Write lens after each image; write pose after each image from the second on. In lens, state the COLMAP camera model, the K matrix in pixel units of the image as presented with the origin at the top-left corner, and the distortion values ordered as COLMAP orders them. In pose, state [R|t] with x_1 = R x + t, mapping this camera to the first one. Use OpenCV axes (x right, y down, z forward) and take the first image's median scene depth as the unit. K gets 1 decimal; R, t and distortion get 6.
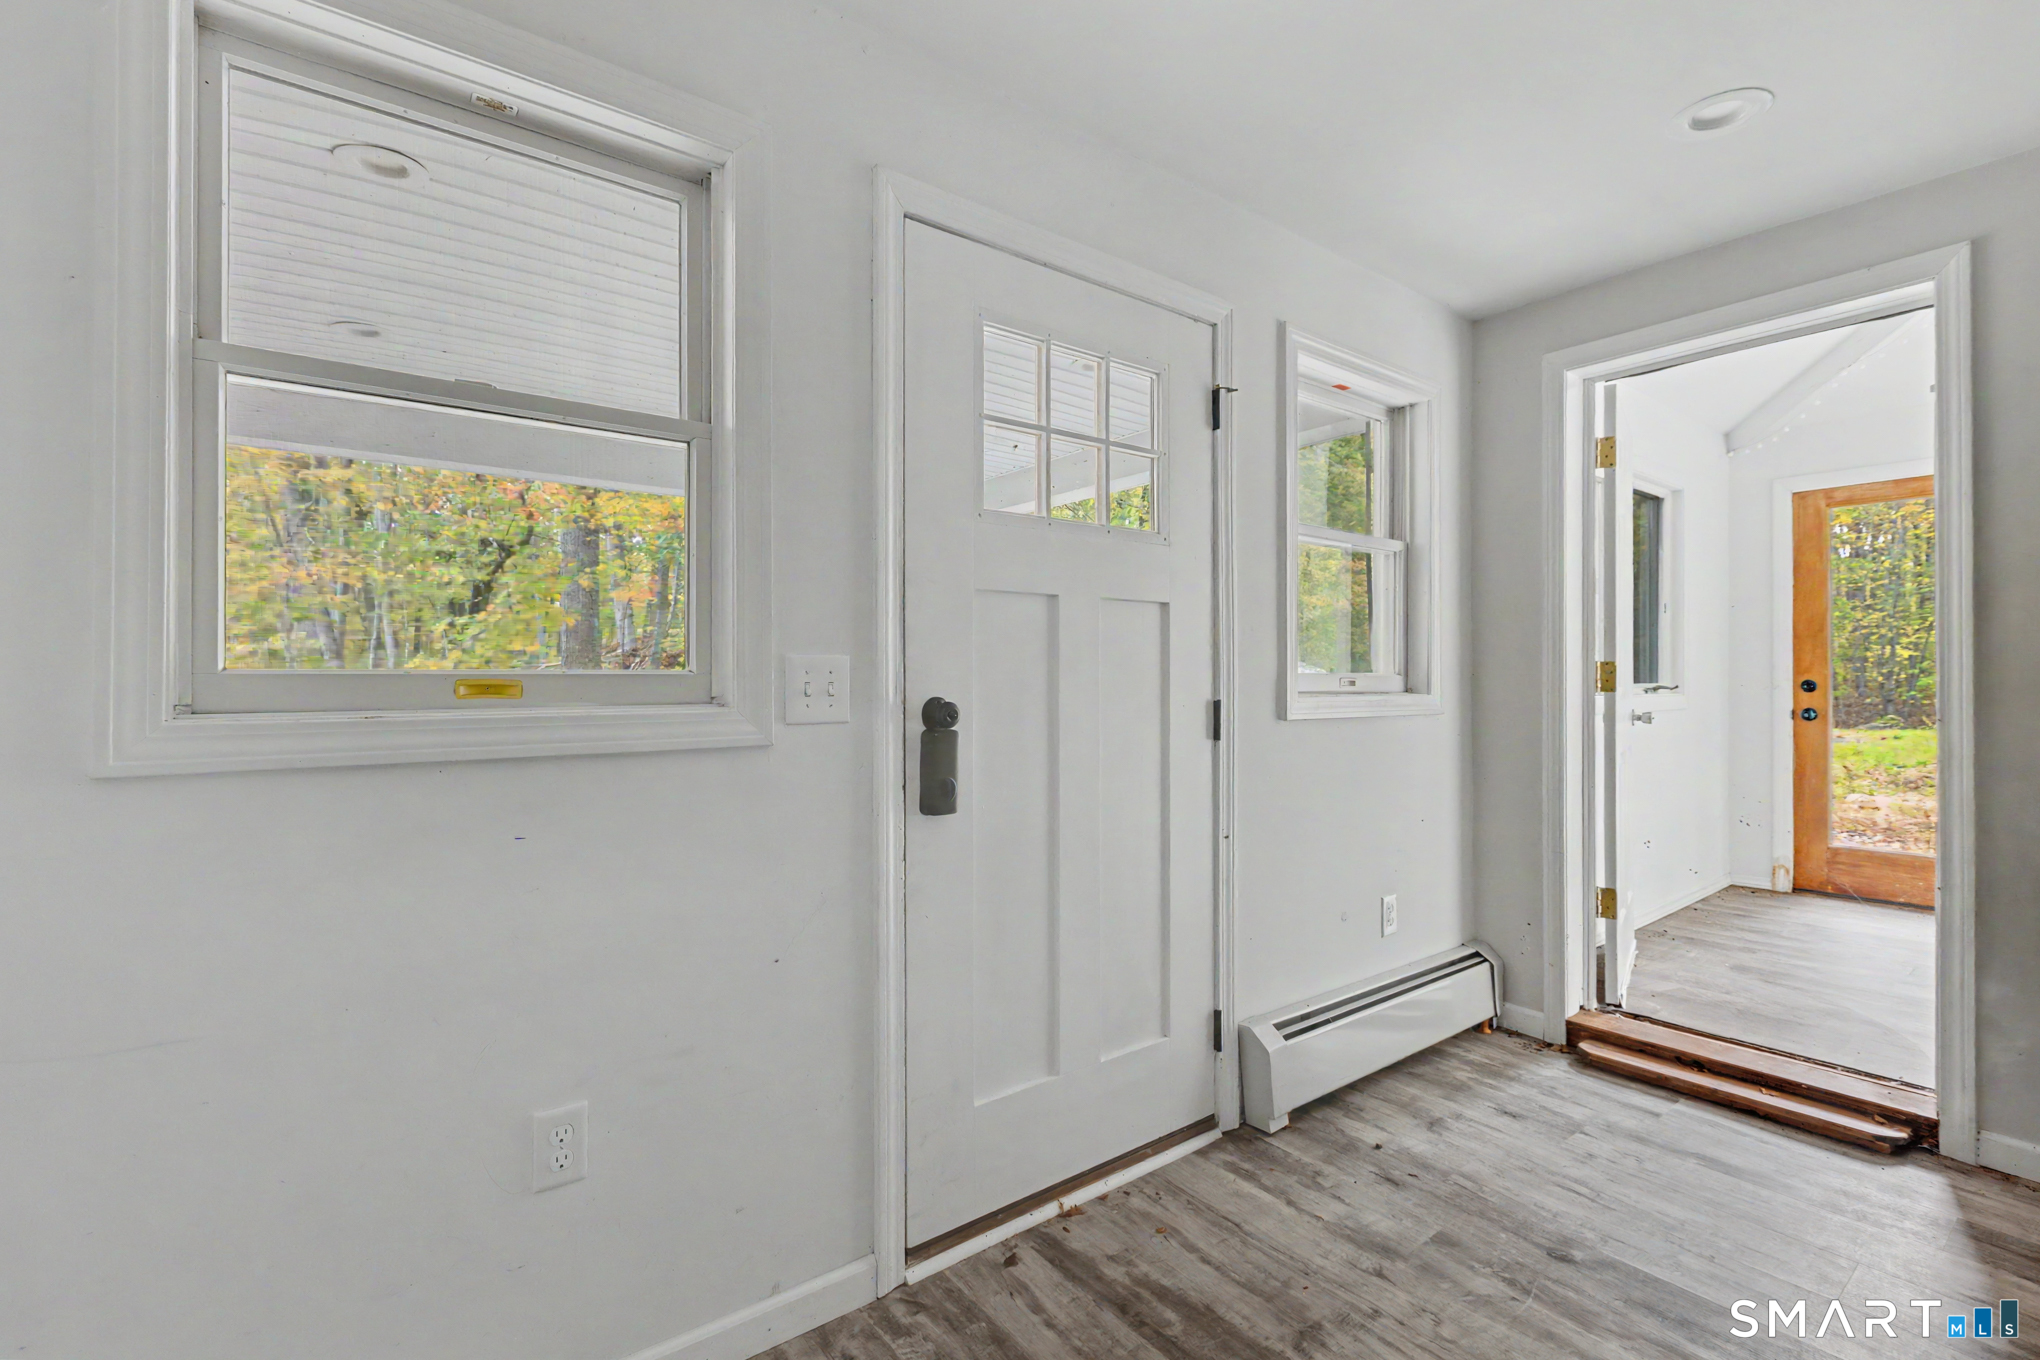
lens RADIAL K [[913.9, 0, 1022.9], [0, 913.9, 680.5], [0, 0, 1]] dist [-0.005091, 0.000629]
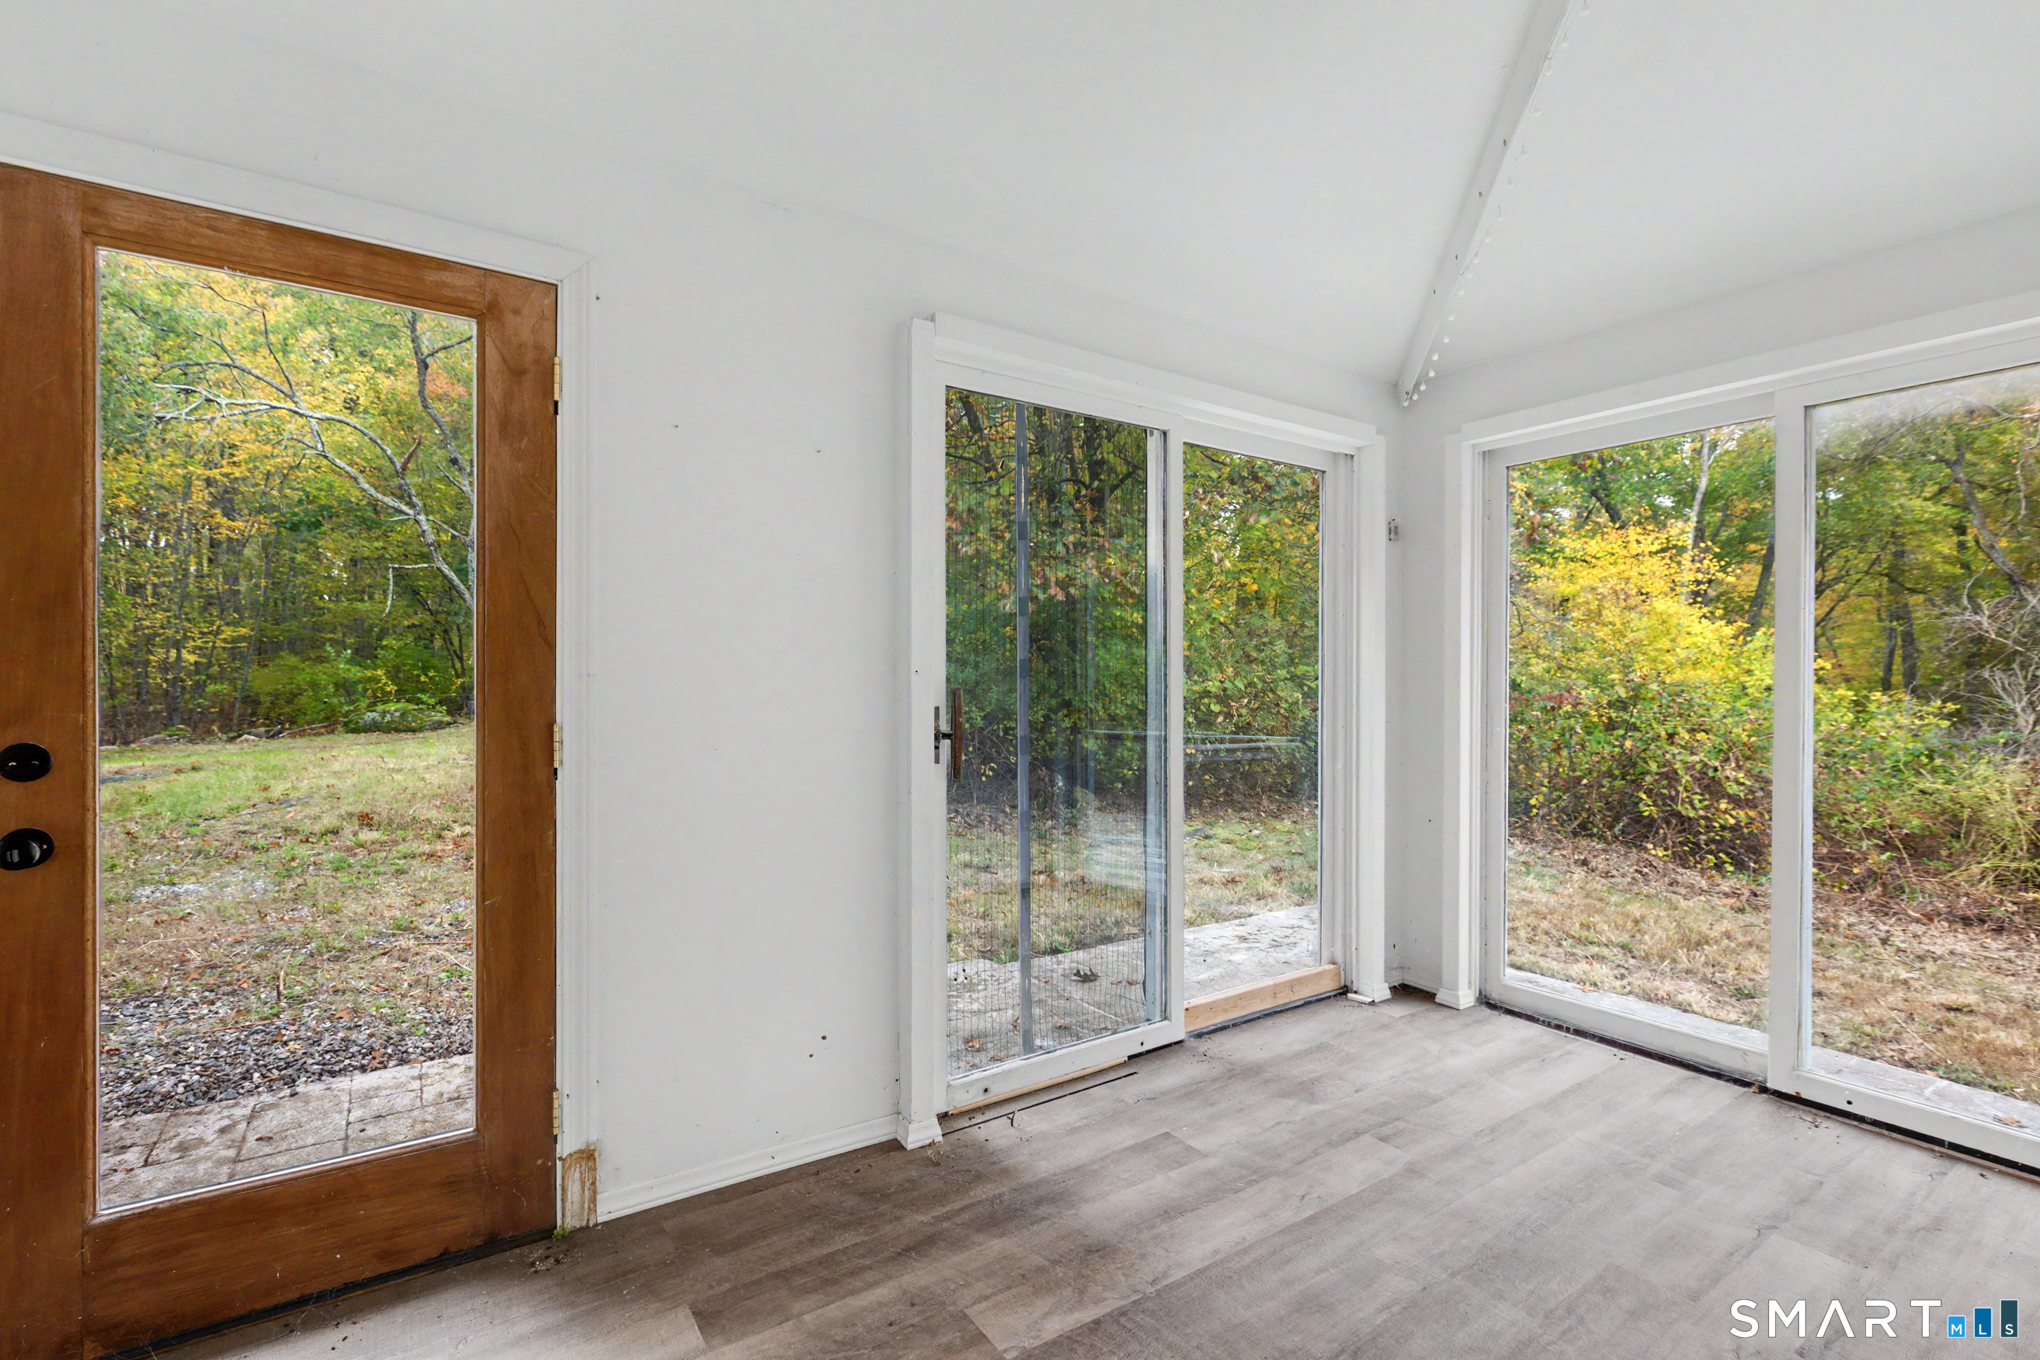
lens RADIAL K [[913.9, 0, 1022.2], [0, 913.9, 680.6], [0, 0, 1]] dist [-0.005091, 0.000629]
pose [[0.056944, 0.005205, 0.998364, 0.091737], [-0.001710, 0.999985, -0.005116, -0.003482], [-0.998376, -0.001416, 0.056953, 0.102389]]
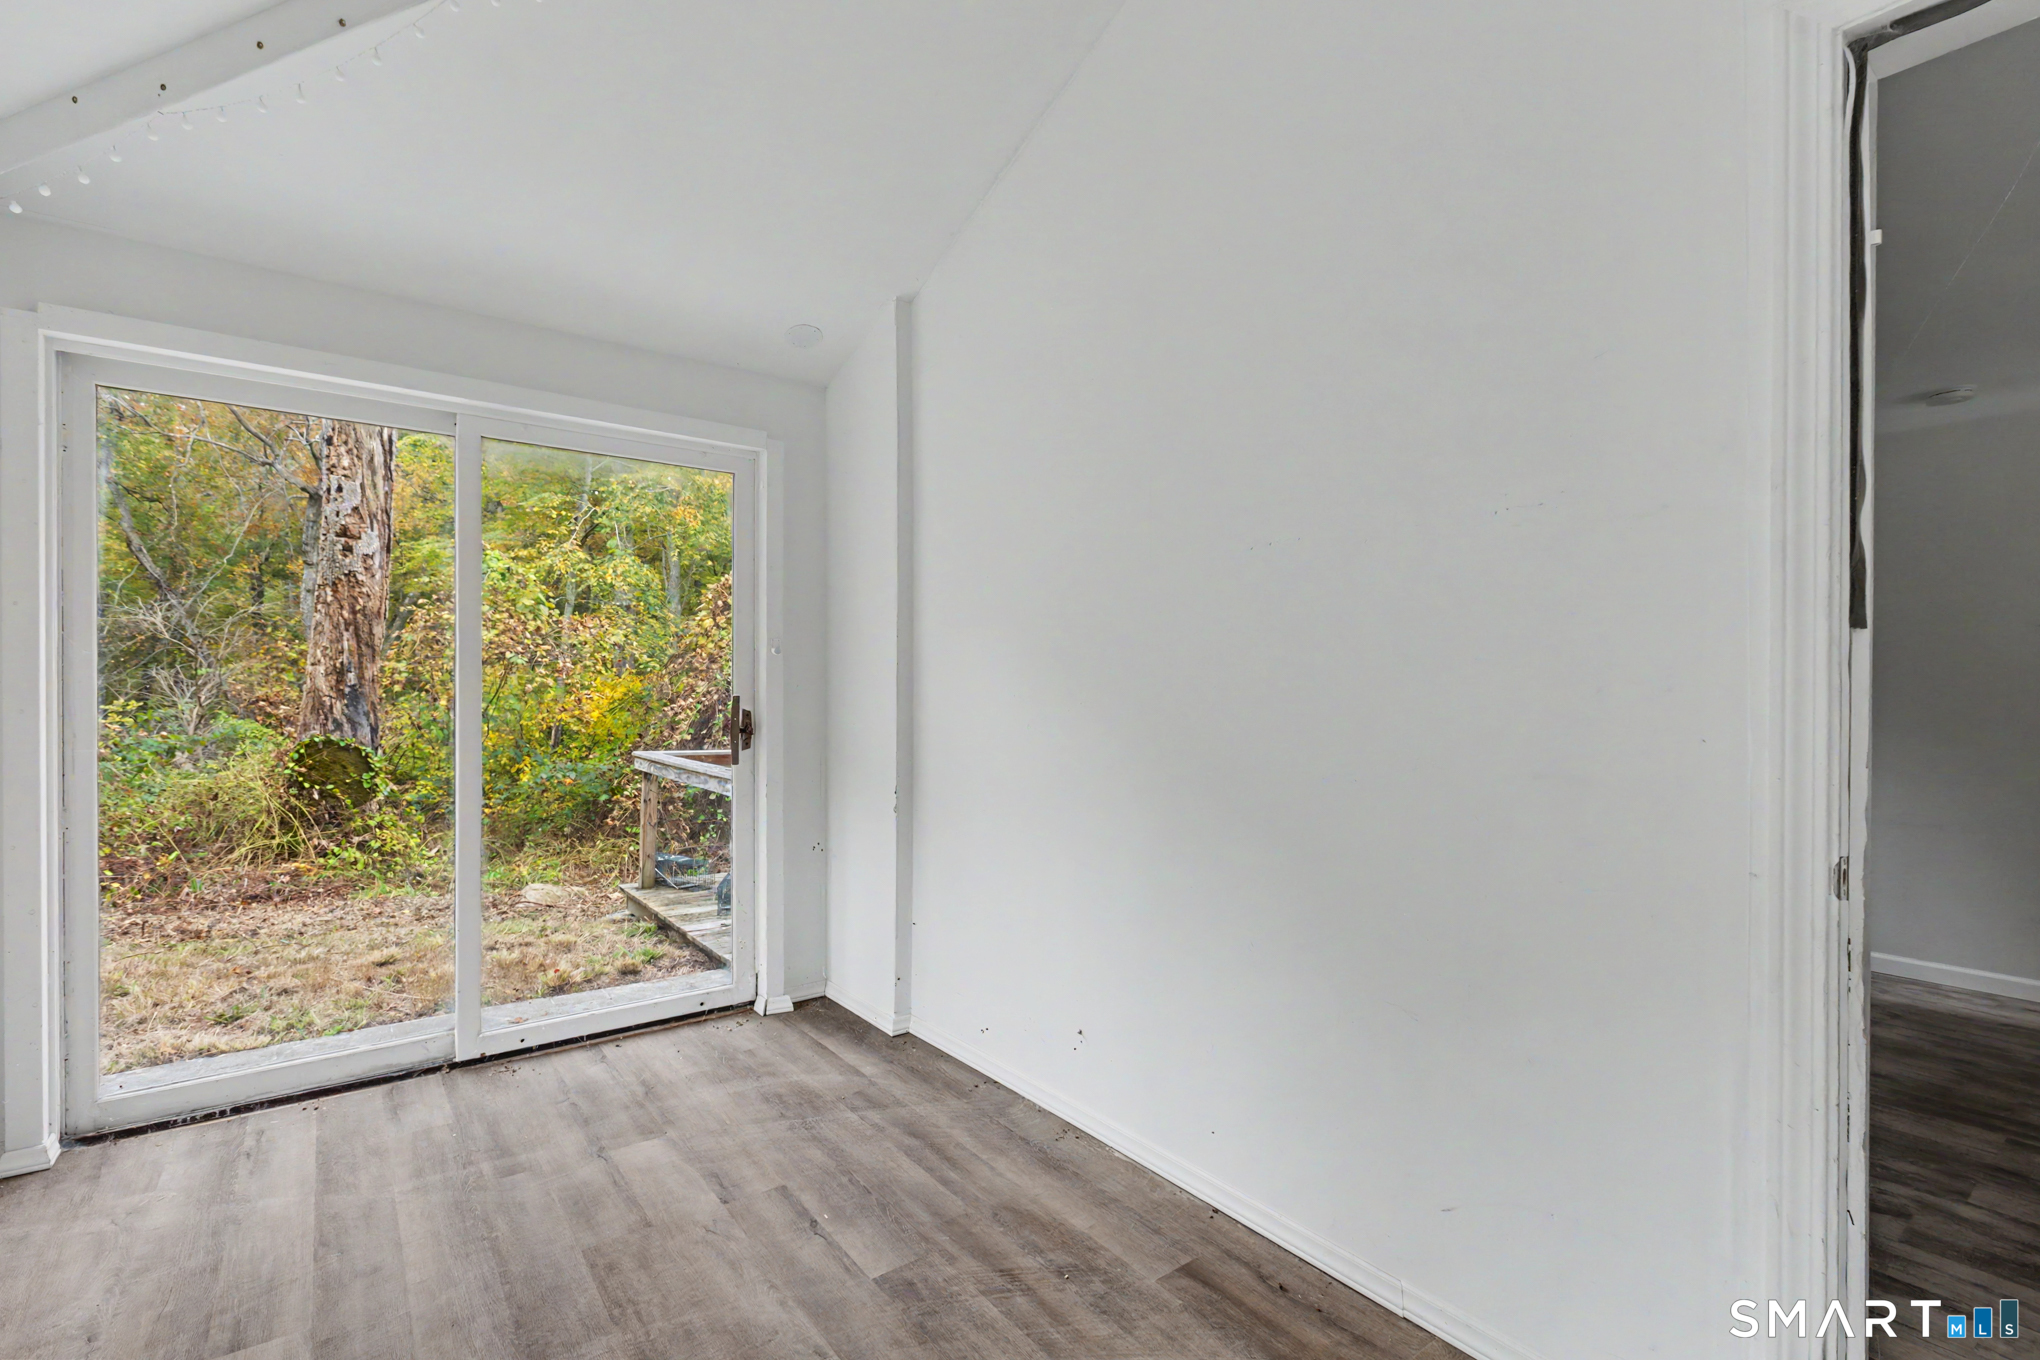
lens RADIAL K [[913.9, 0, 1020.1], [0, 913.9, 686.0], [0, 0, 1]] dist [-0.005091, 0.000629]
pose [[-0.999993, 0.001154, 0.003675, 0.127099], [0.001167, 0.999993, 0.003430, -0.004031], [-0.003671, 0.003434, -0.999987, 0.131201]]
